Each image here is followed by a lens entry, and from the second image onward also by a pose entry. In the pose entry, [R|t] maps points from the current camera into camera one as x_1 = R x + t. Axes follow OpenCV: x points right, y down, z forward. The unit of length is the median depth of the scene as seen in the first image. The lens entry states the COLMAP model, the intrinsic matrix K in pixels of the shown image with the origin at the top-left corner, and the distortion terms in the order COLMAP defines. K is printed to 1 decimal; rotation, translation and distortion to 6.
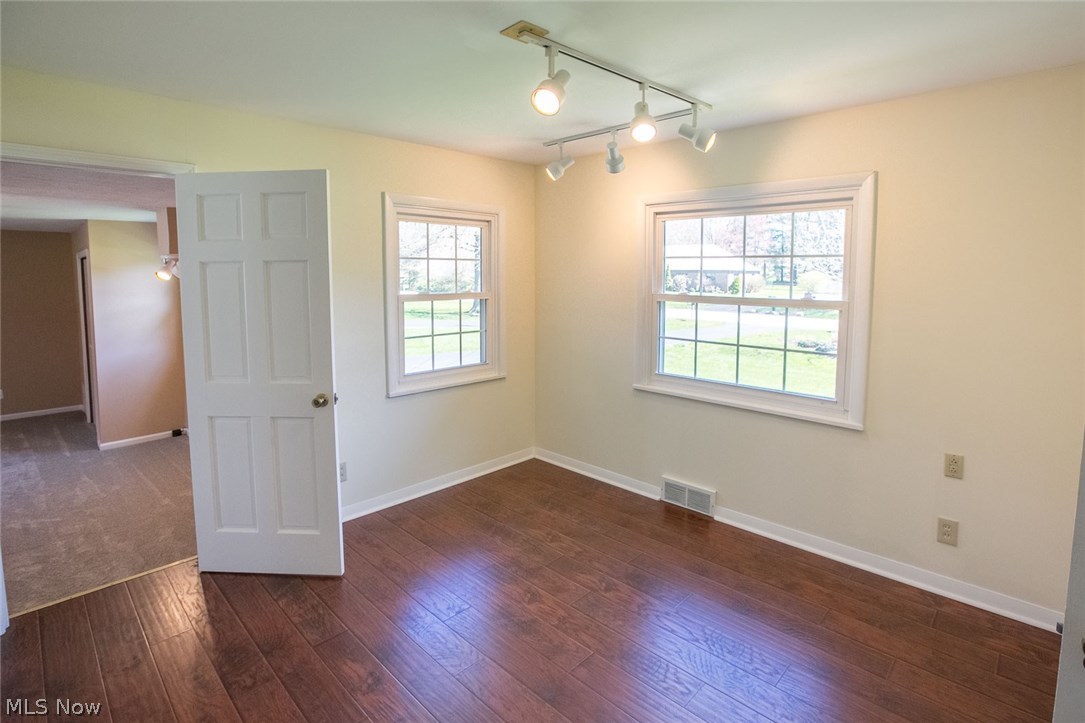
lens RADIAL K [[469.7, 0, 543.3], [0, 469.7, 303.3], [0, 0, 1]] dist [0.001127, 0.000655]
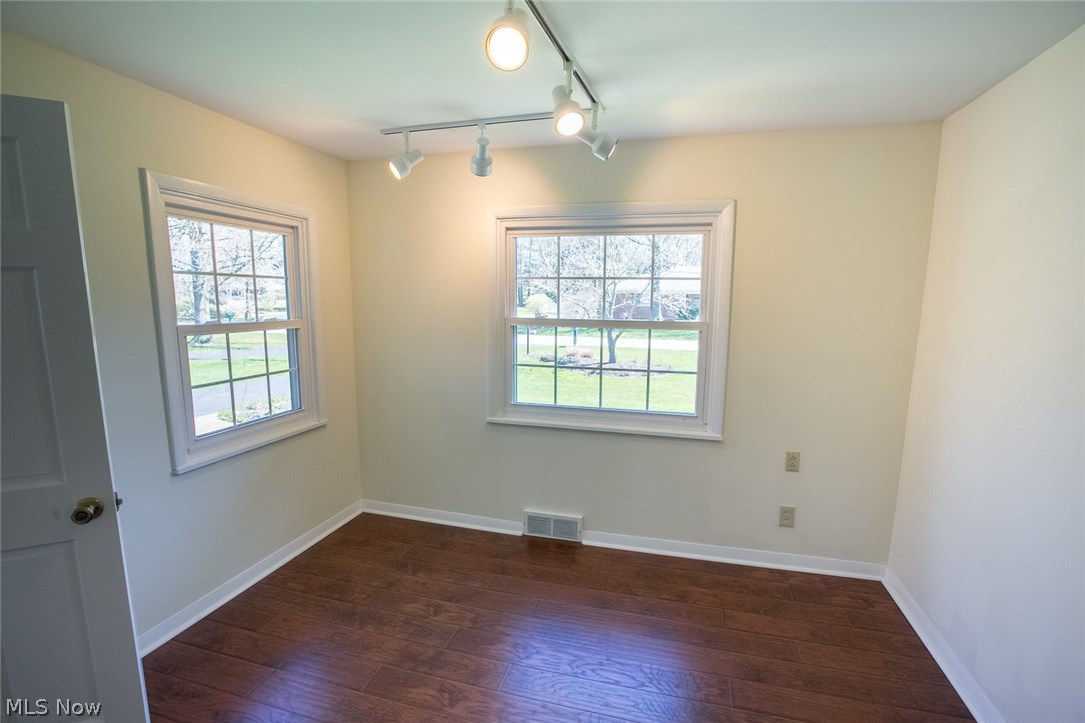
lens RADIAL K [[483.5, 0, 542.5], [0, 483.5, 361.5], [0, 0, 1]] dist [-0.043880, 0.031326]
pose [[0.903378, -0.055239, 0.425273, -0.126288], [0.024900, 0.996753, 0.076577, -0.006652], [-0.428122, -0.058588, 0.901820, 0.140594]]
